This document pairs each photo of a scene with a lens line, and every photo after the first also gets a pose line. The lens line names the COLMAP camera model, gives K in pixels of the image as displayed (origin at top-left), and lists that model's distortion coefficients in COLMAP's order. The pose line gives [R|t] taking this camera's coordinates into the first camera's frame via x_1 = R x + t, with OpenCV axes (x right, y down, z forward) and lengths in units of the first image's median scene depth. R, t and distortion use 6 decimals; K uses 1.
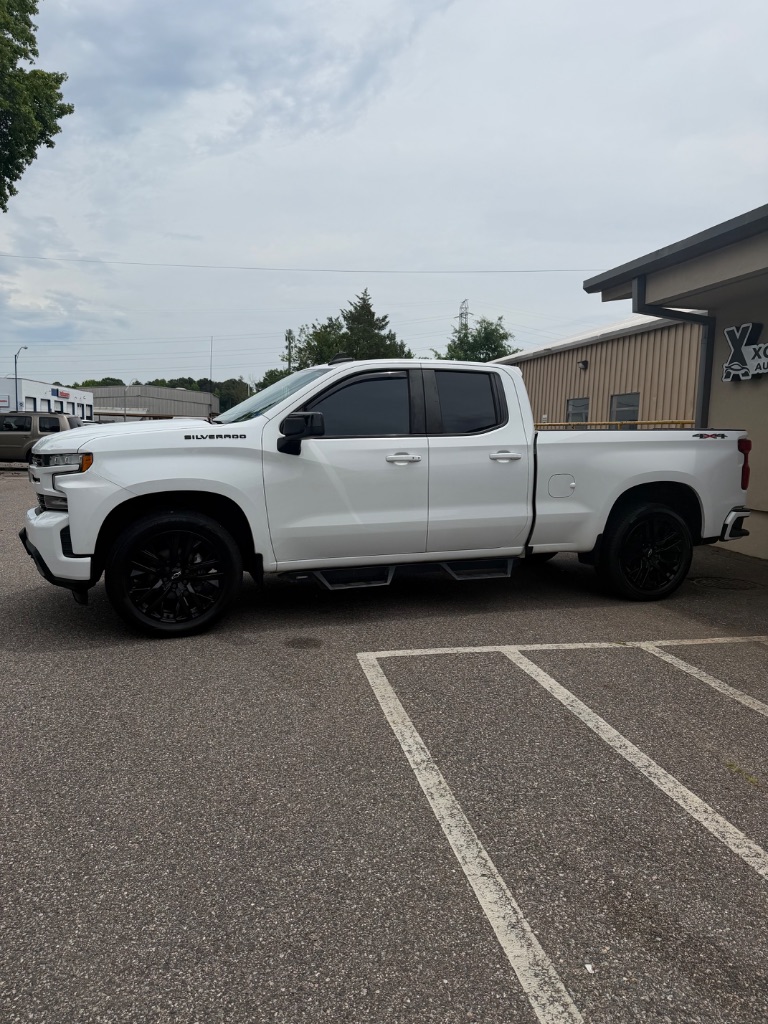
lens RADIAL K [[724.1, 0, 383.8], [0, 724.1, 504.6], [0, 0, 1]] dist [0.122574, -0.209915]
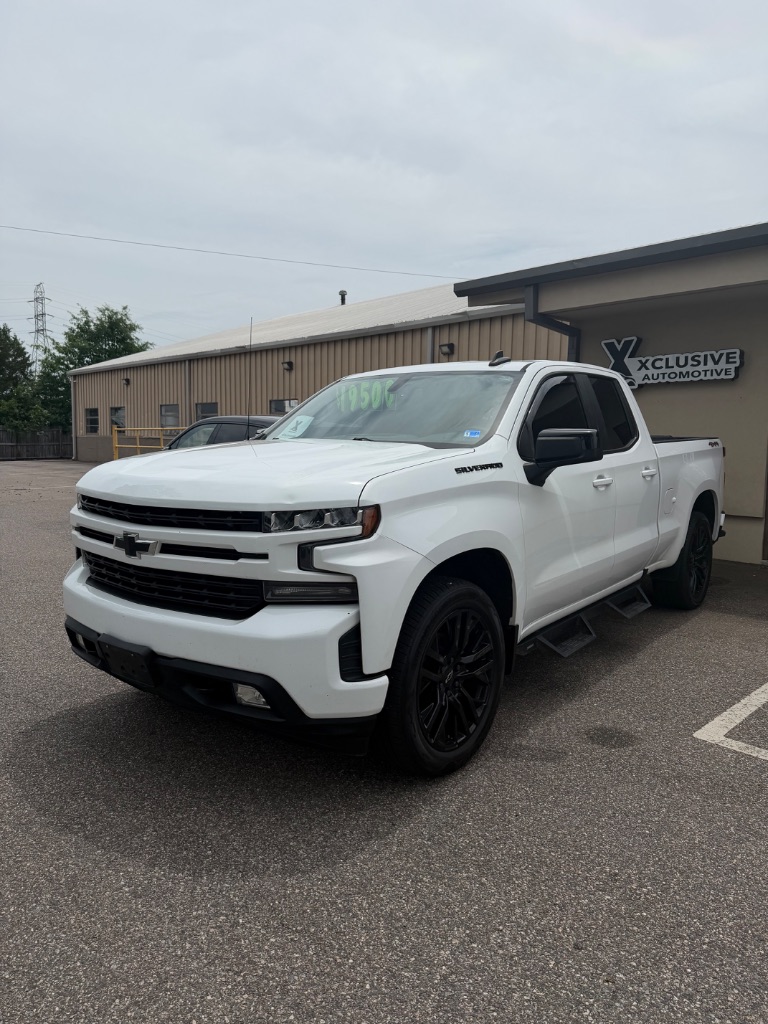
lens RADIAL K [[724.1, 0, 383.8], [0, 724.1, 504.6], [0, 0, 1]] dist [0.122574, -0.209915]
pose [[0.847725, -0.066765, 0.526217, -0.409130], [0.064530, 0.997659, 0.022623, -0.048089], [-0.526496, 0.014779, 0.850049, 0.279405]]
